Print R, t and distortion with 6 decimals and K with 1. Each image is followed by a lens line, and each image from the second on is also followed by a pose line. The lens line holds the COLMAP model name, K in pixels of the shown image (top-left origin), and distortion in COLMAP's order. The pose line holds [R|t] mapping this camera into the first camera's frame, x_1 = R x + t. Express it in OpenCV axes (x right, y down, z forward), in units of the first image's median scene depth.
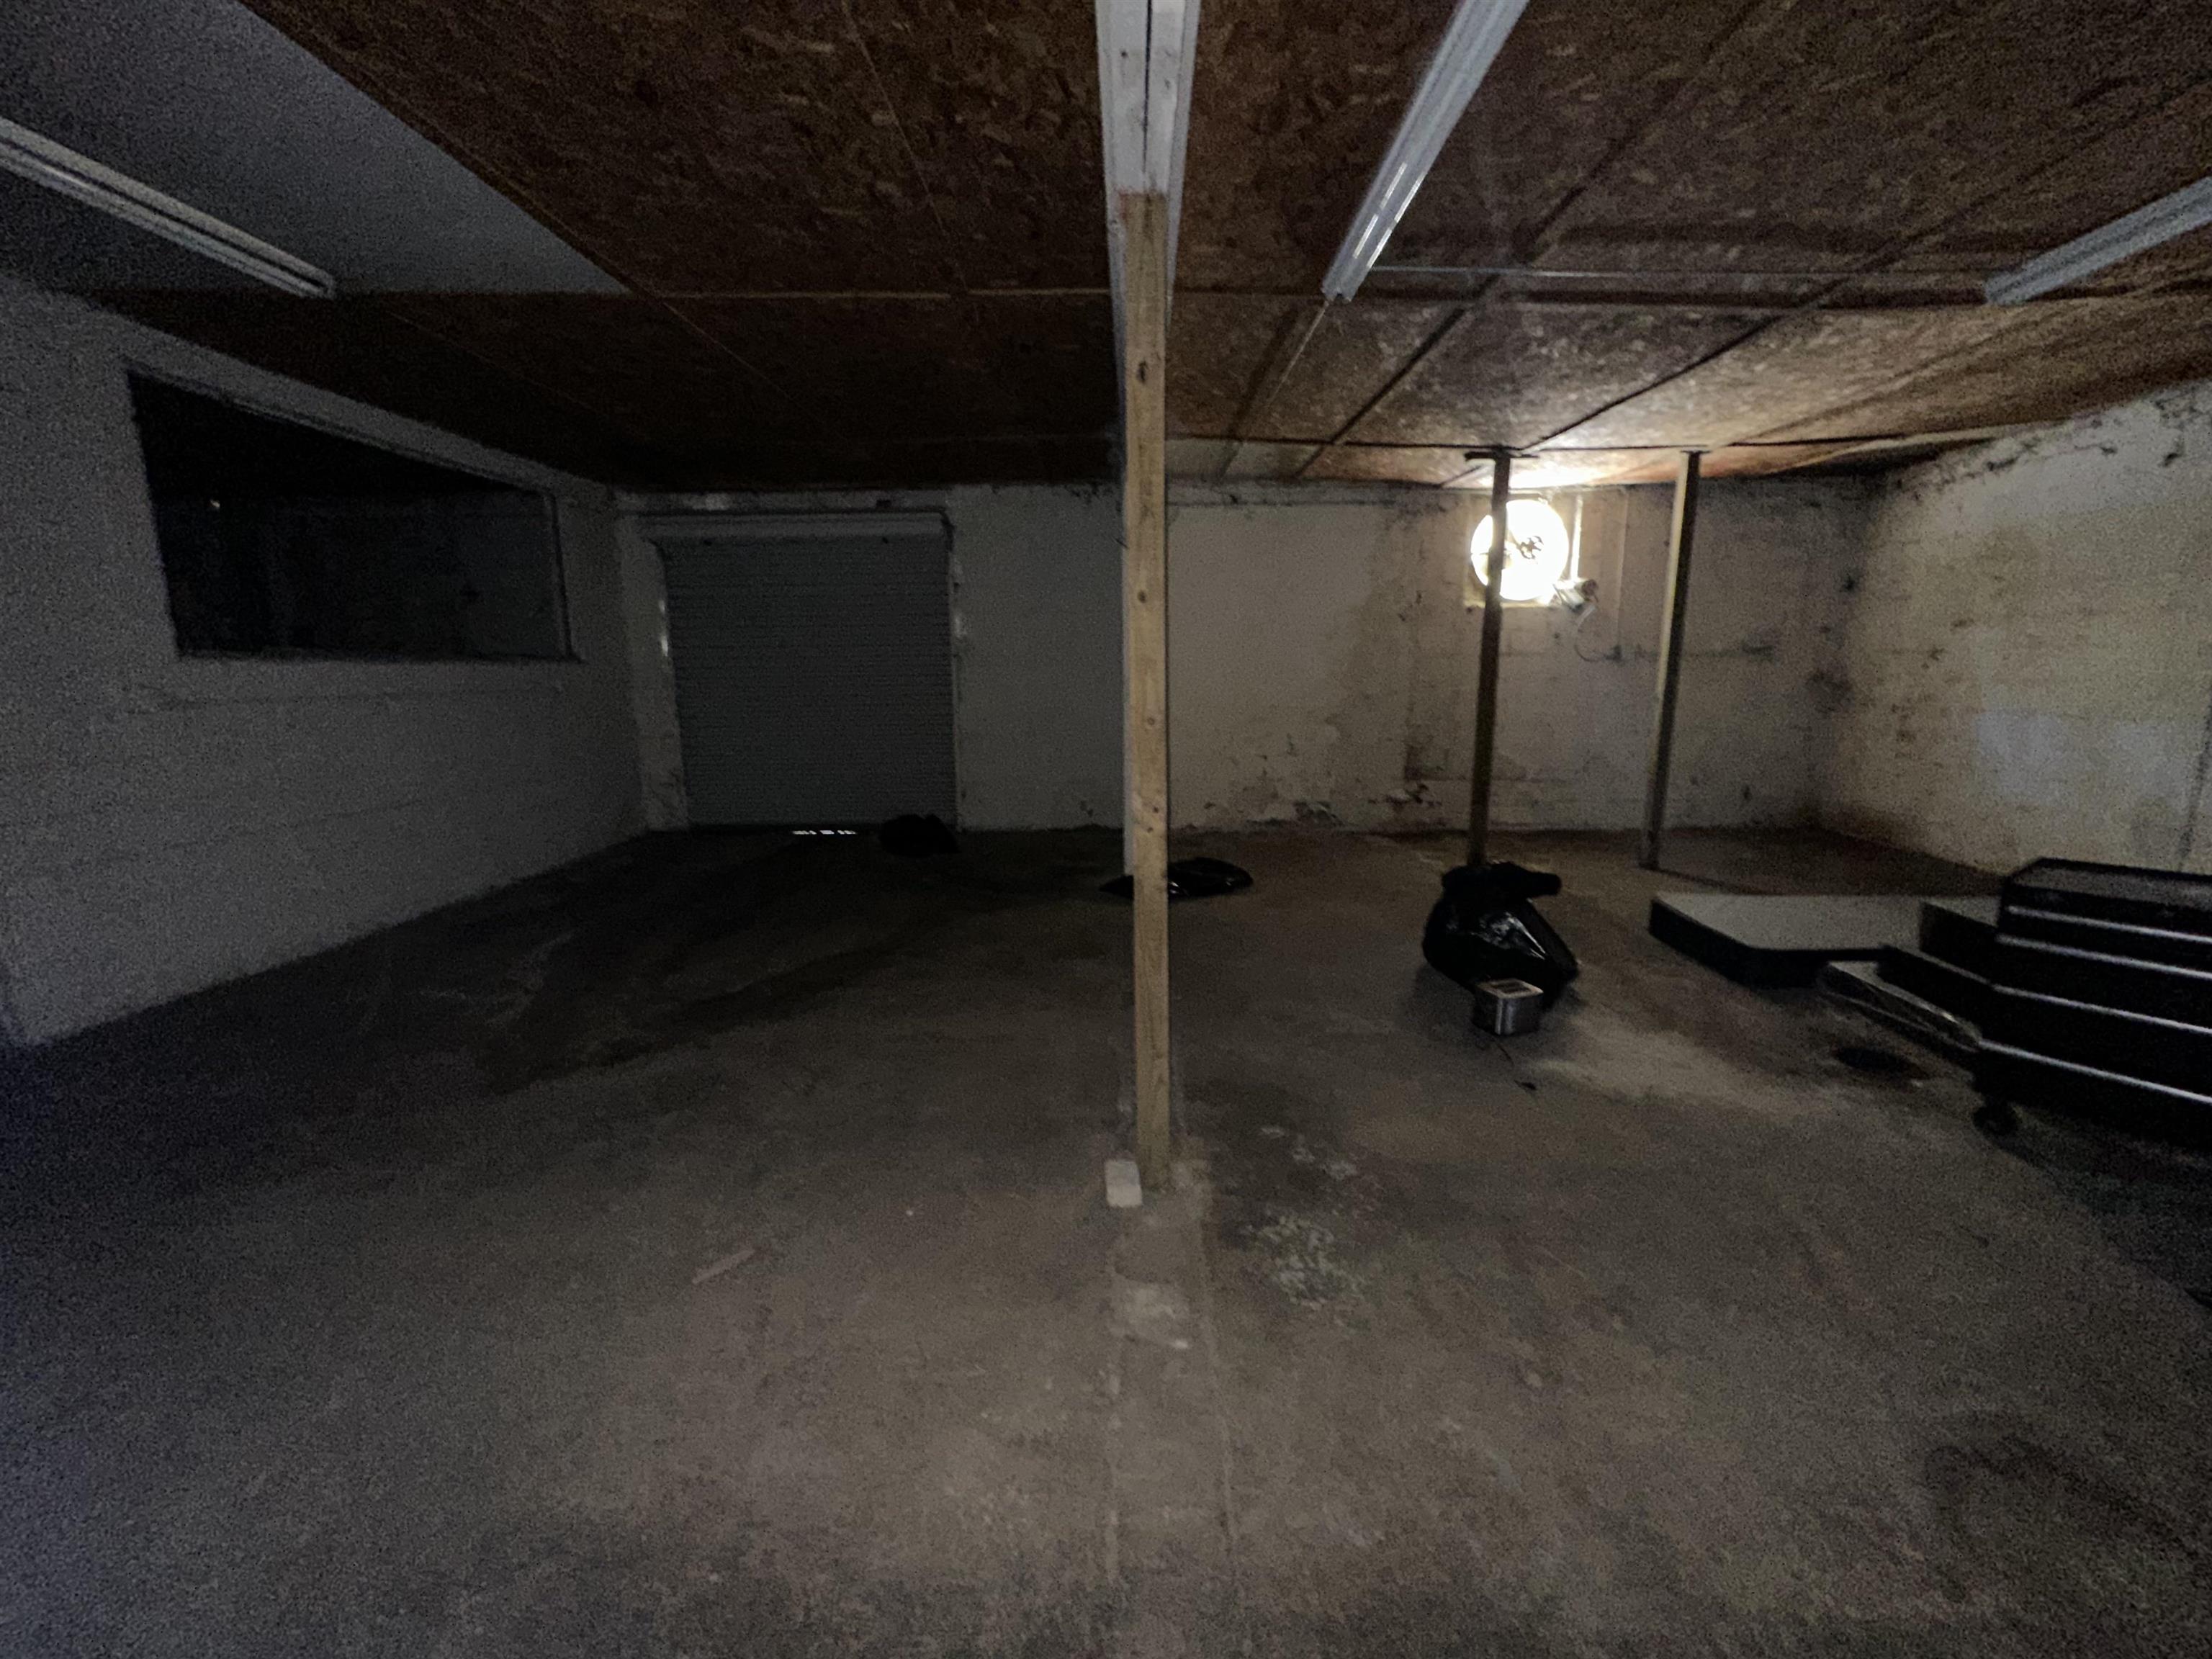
lens RADIAL K [[877.8, 0, 1101.6], [0, 877.8, 826.5], [0, 0, 1]] dist [-0.001152, -0.001128]
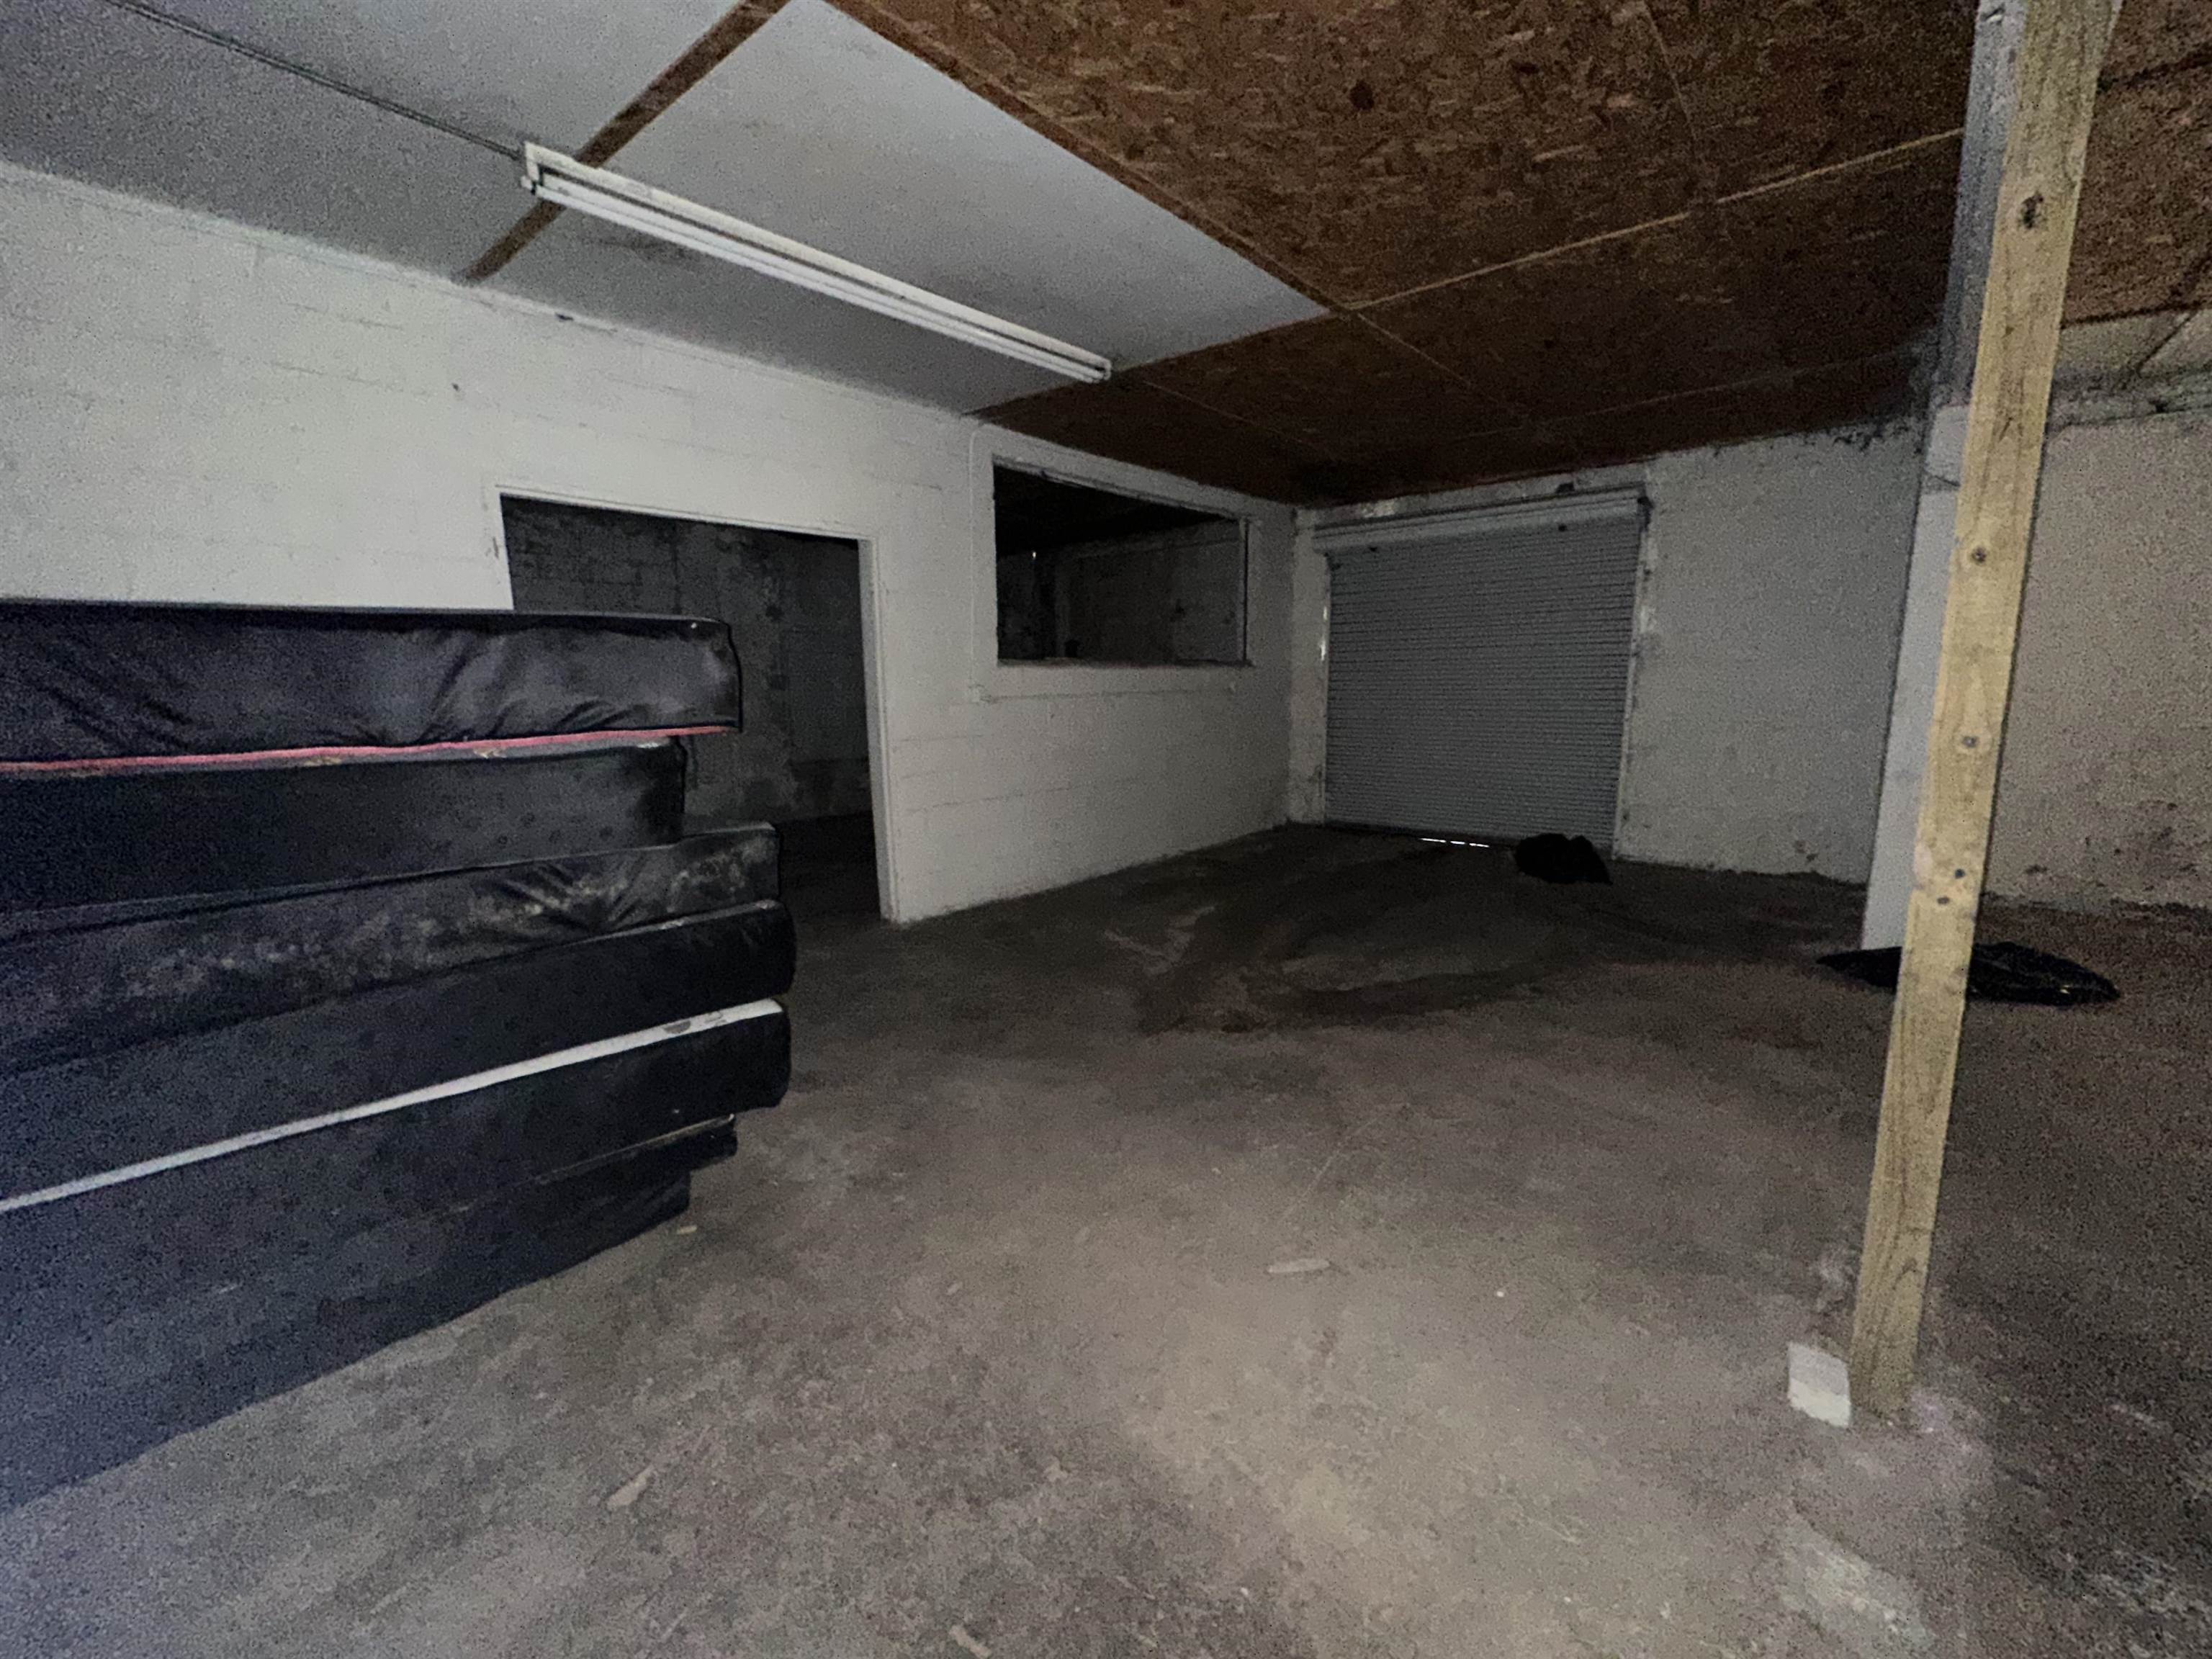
lens RADIAL K [[877.8, 0, 1106.7], [0, 877.8, 828.7], [0, 0, 1]] dist [-0.001152, -0.001128]
pose [[0.768842, 0.106691, -0.630476, -0.010499], [-0.108100, 0.993477, 0.036295, -0.003237], [0.630236, 0.040249, 0.775360, 0.032727]]
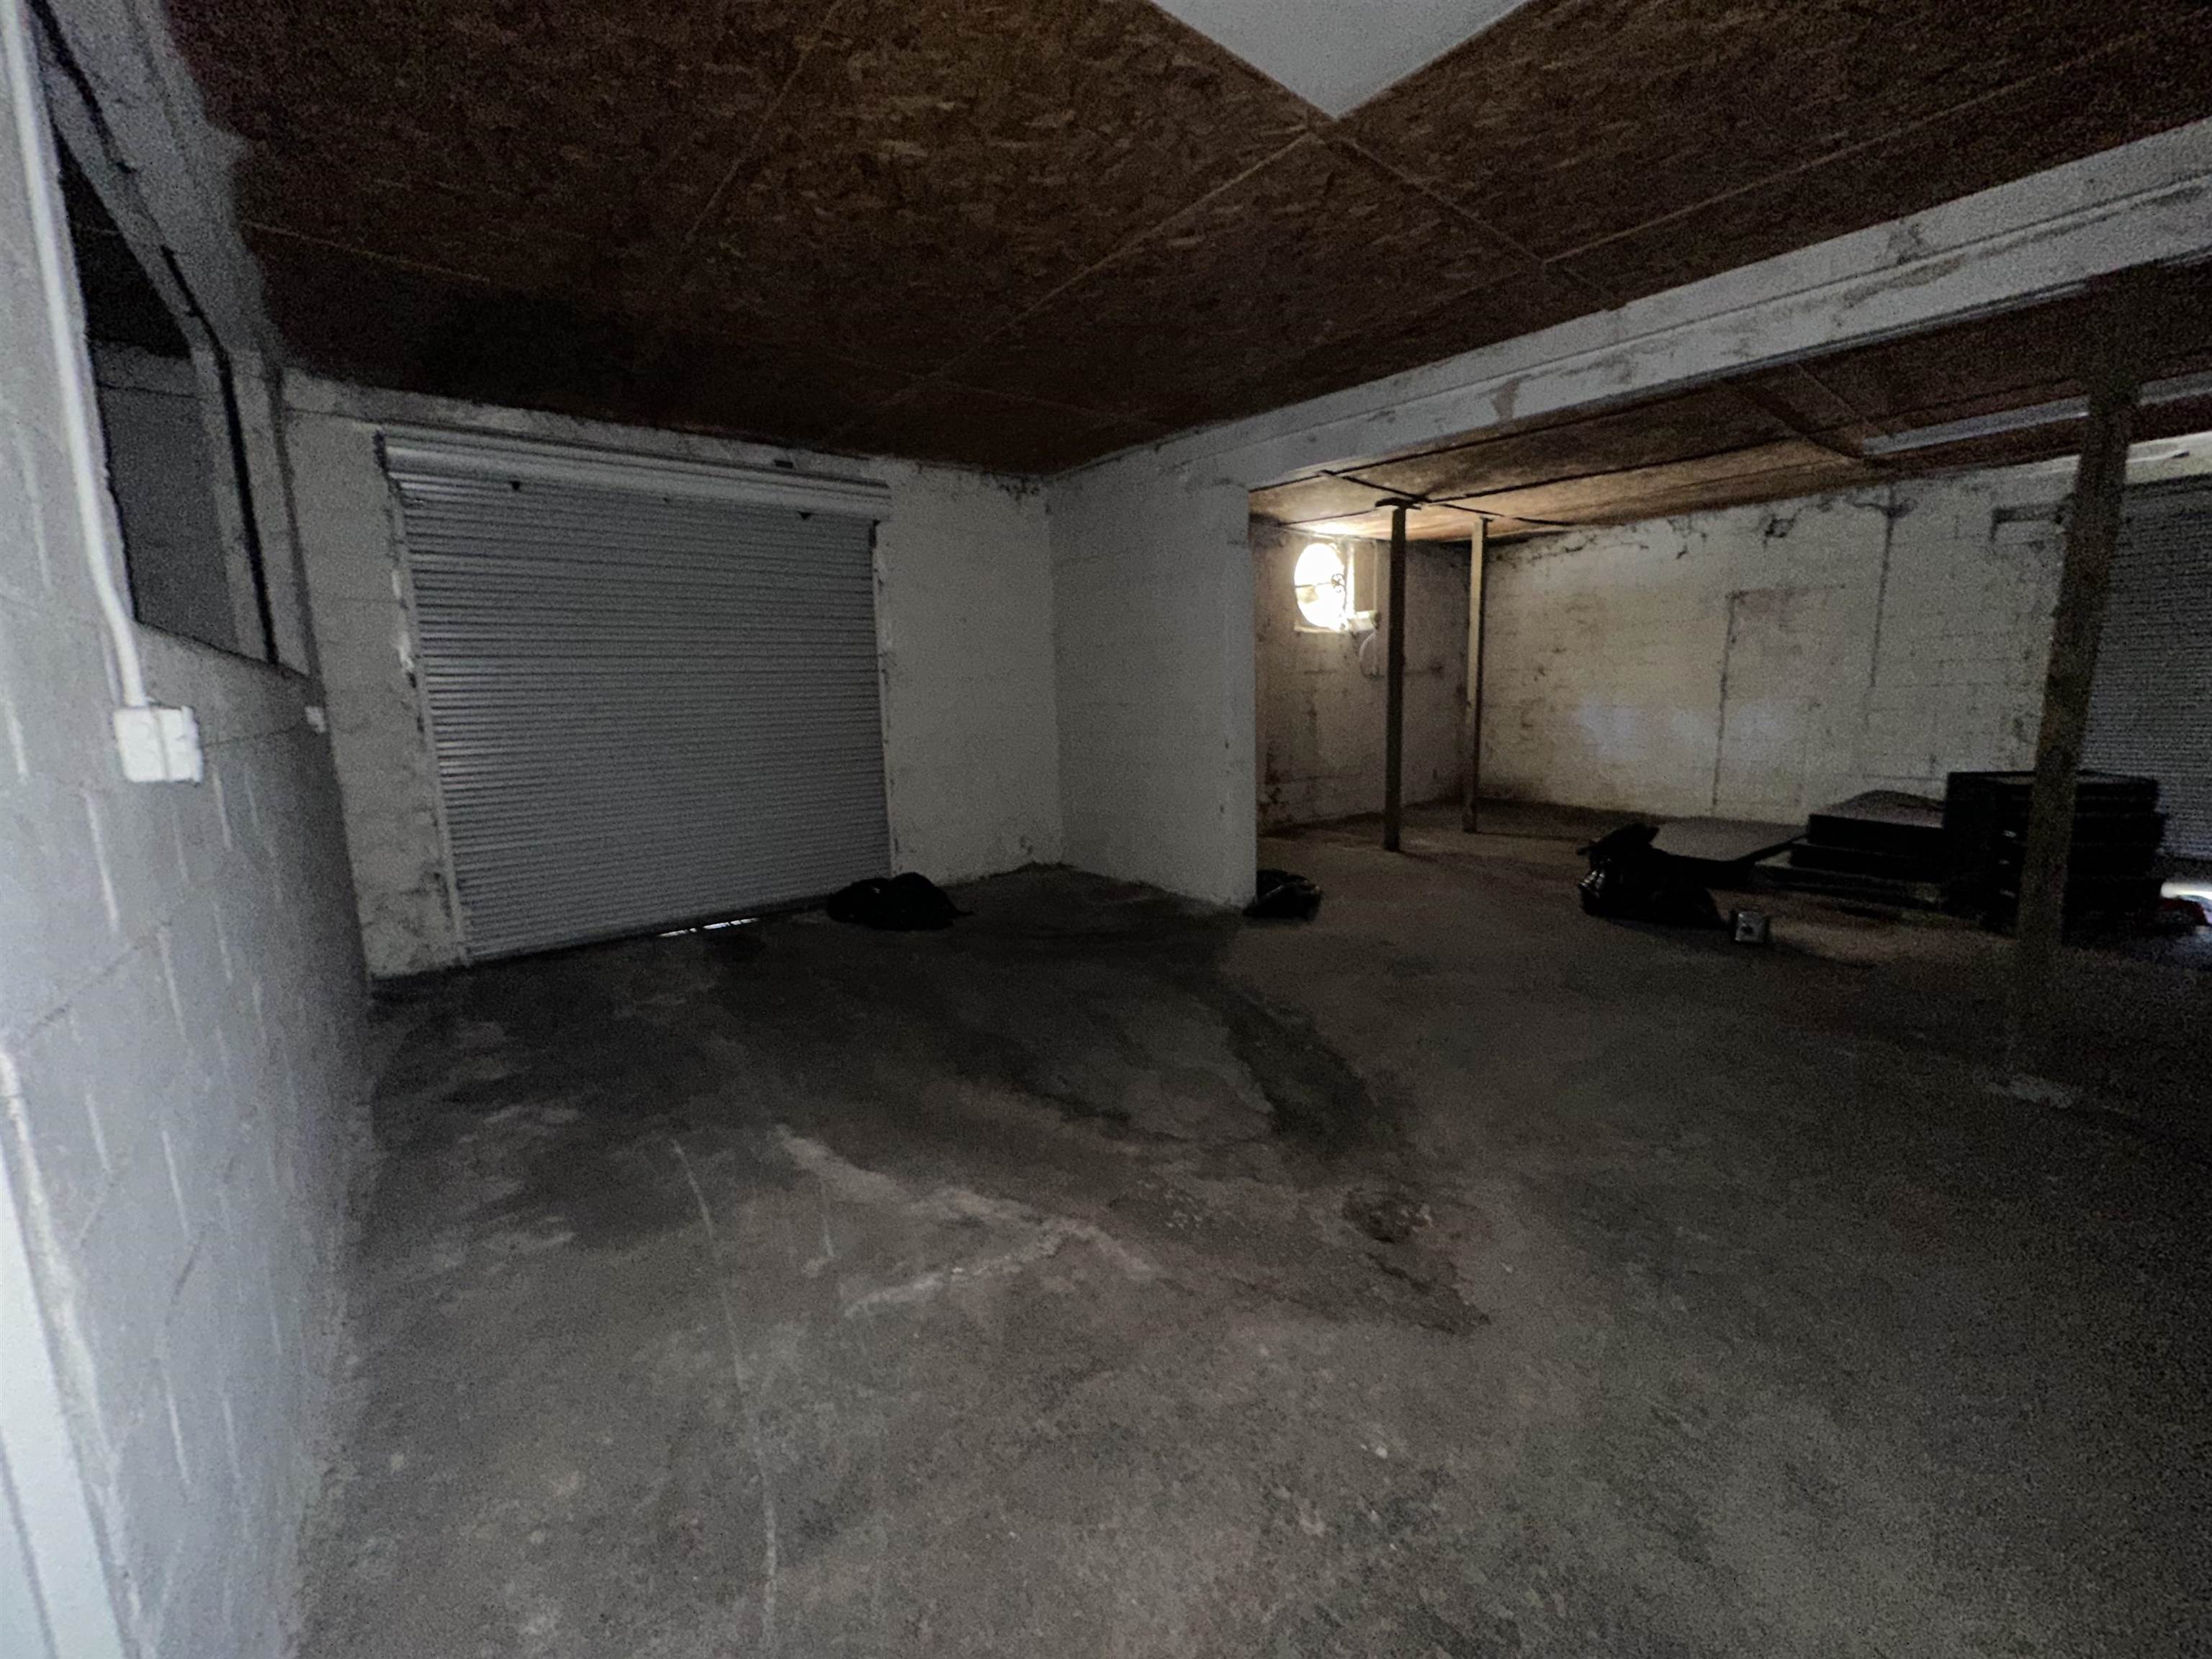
lens RADIAL K [[877.8, 0, 1106.3], [0, 877.8, 828.0], [0, 0, 1]] dist [-0.001152, -0.001128]
pose [[0.766319, -0.108910, 0.633161, -0.905659], [0.133417, 0.991019, 0.008991, -0.062299], [-0.628454, 0.077585, 0.773968, 0.478058]]
